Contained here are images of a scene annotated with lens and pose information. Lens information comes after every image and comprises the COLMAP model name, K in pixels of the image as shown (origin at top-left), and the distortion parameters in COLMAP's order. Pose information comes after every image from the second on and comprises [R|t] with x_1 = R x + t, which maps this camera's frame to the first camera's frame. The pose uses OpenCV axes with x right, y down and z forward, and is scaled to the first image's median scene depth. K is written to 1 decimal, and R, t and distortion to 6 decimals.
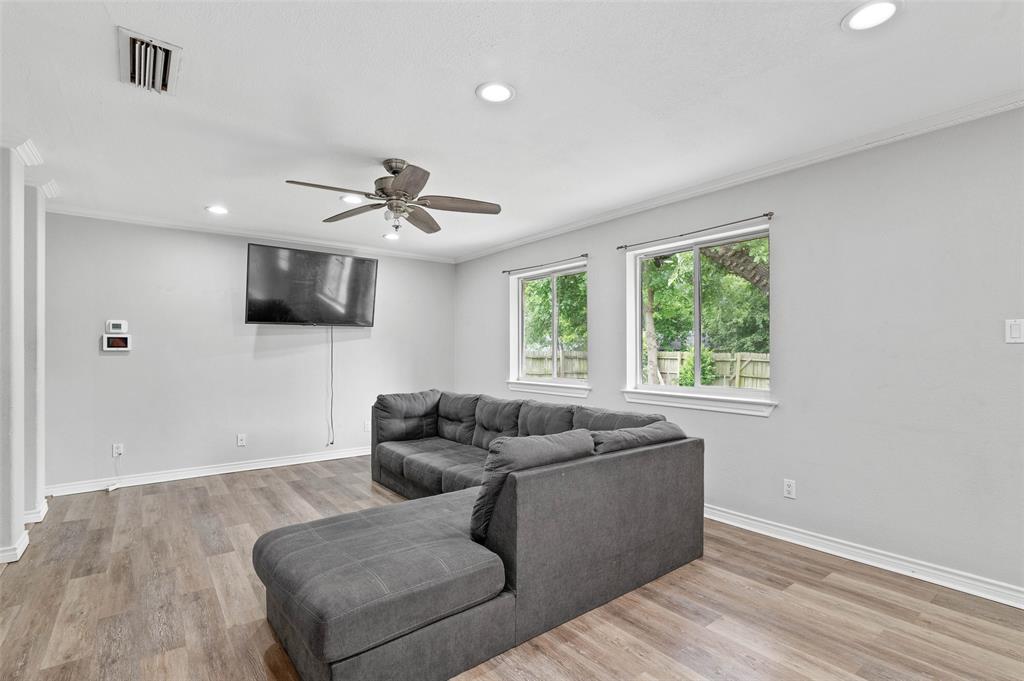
lens RADIAL K [[481.9, 0, 511.4], [0, 481.9, 349.9], [0, 0, 1]] dist [-0.004599, -0.000378]
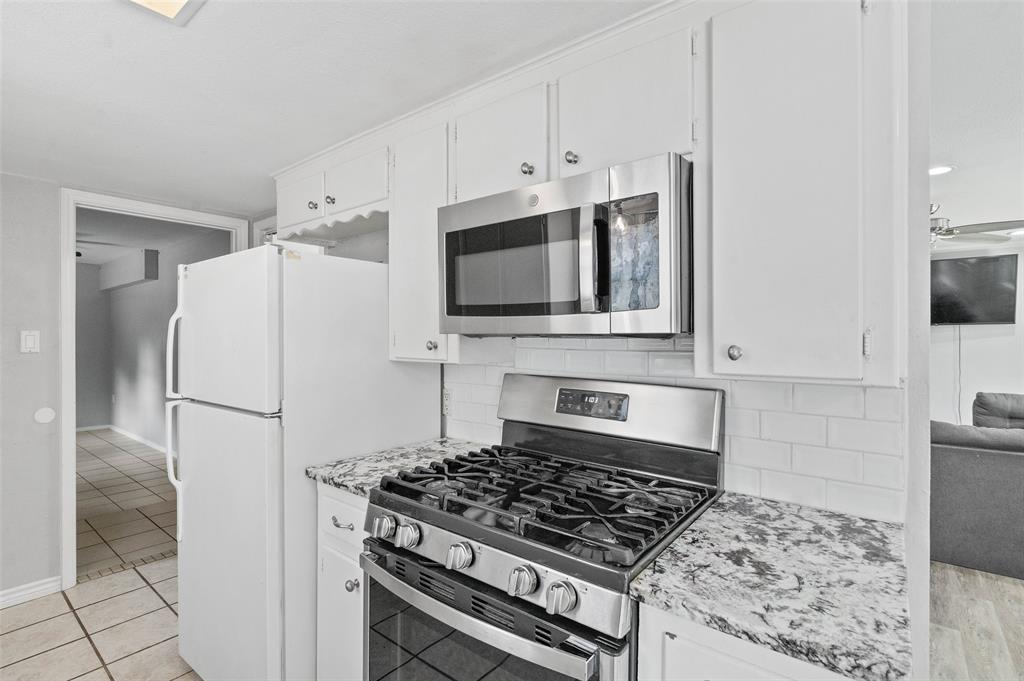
lens RADIAL K [[483.6, 0, 514.0], [0, 483.6, 337.8], [0, 0, 1]] dist [-0.005839, 0.000176]
pose [[0.237140, 0.002338, -0.971473, 0.897529], [0.003383, 0.999989, 0.003232, -0.058392], [0.971470, -0.004053, 0.237129, -0.441297]]
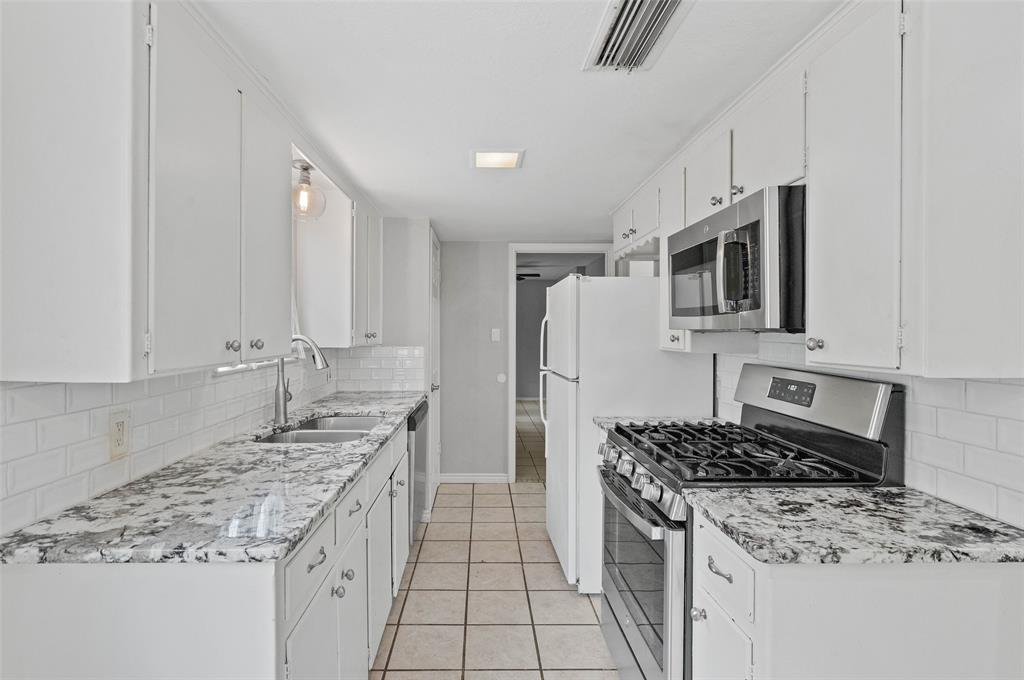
lens RADIAL K [[505.9, 0, 483.0], [0, 505.9, 337.4], [0, 0, 1]] dist [0.001765, 0.000248]
pose [[-0.605940, 0.006951, -0.795480, 1.153870], [0.001484, 0.999970, 0.007608, -0.055566], [0.795509, 0.003430, -0.605932, -0.129359]]
